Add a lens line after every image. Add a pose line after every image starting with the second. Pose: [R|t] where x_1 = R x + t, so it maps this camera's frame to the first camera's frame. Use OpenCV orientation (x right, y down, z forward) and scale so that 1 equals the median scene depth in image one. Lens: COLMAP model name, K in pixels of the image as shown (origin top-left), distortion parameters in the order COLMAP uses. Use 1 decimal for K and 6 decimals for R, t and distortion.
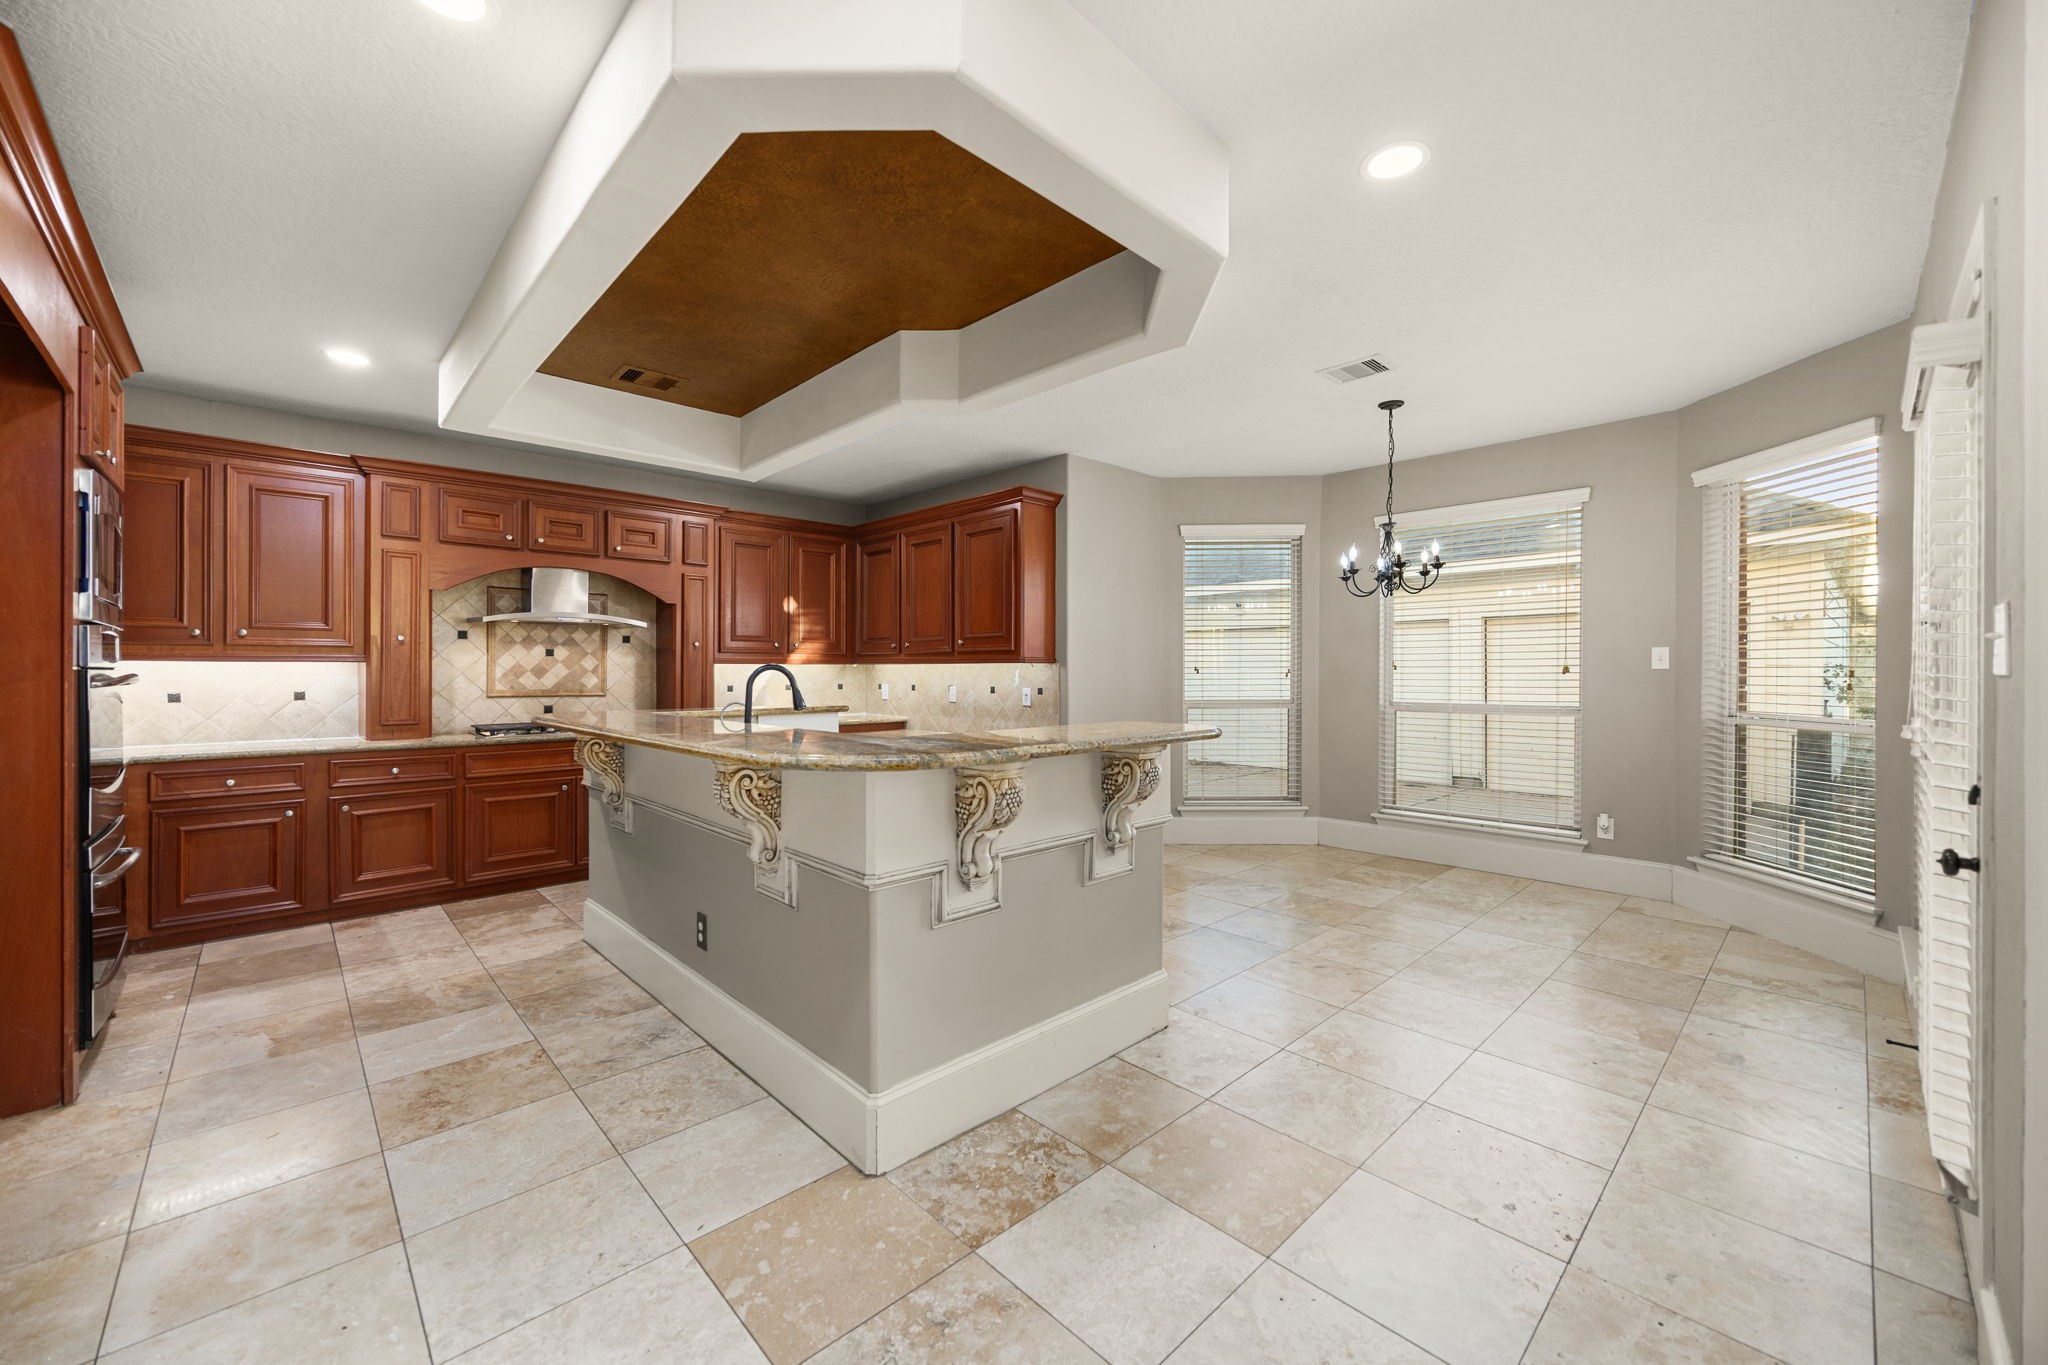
lens RADIAL K [[791.8, 0, 1017.5], [0, 791.8, 673.5], [0, 0, 1]] dist [-0.001667, -0.000489]
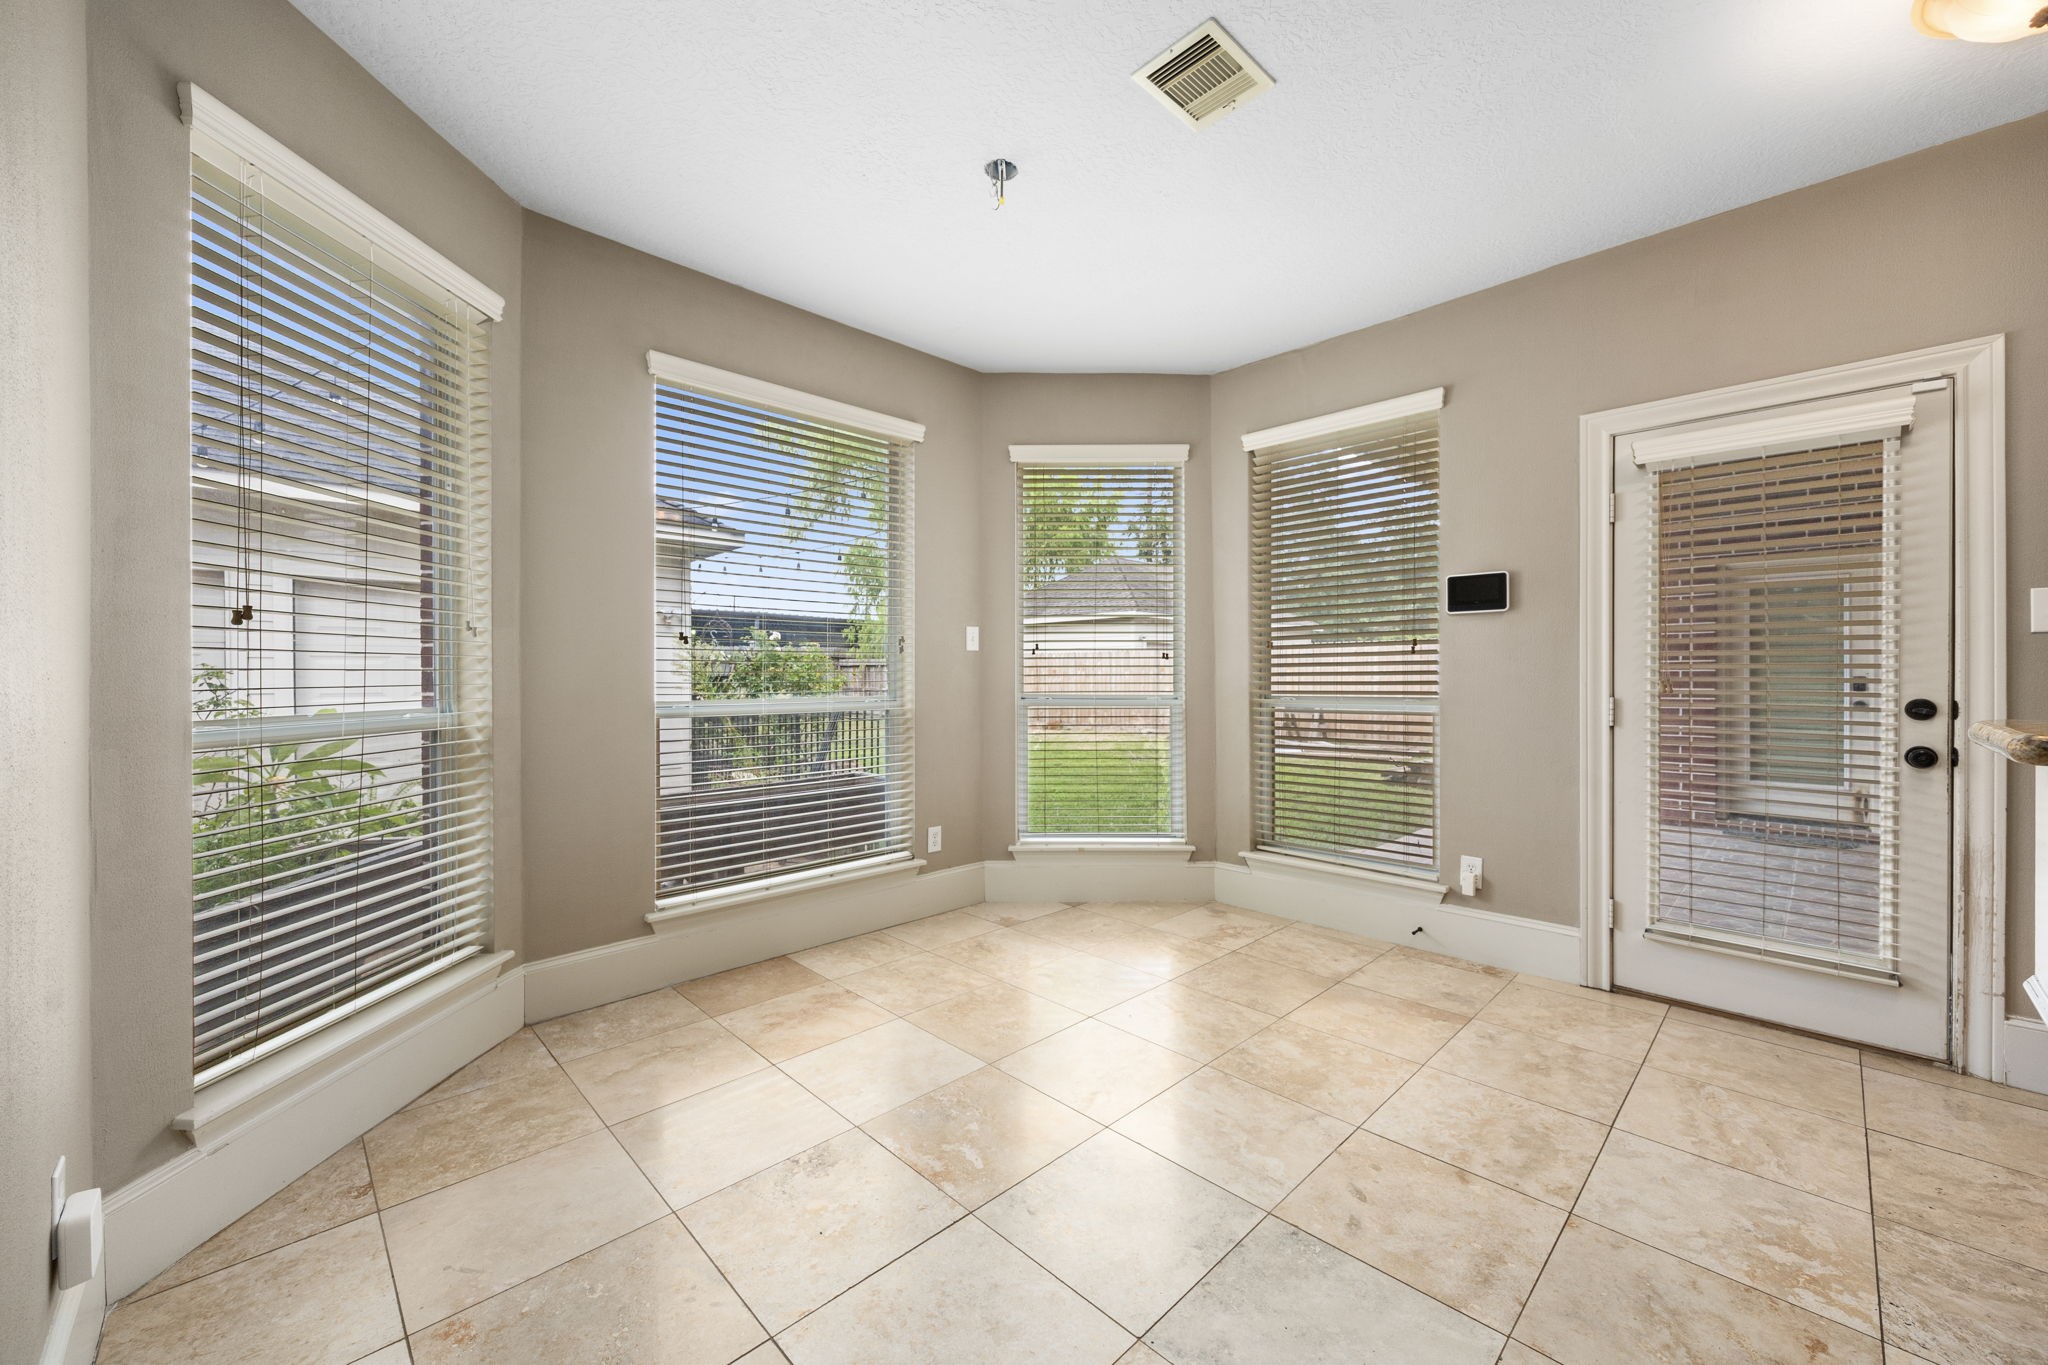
lens RADIAL K [[791.8, 0, 1022.0], [0, 791.8, 675.5], [0, 0, 1]] dist [-0.001667, -0.000489]
pose [[-0.012994, -0.000845, 0.999915, -0.139137], [0.010879, 0.999940, 0.000986, 0.031026], [-0.999856, 0.010890, -0.012984, 1.297200]]
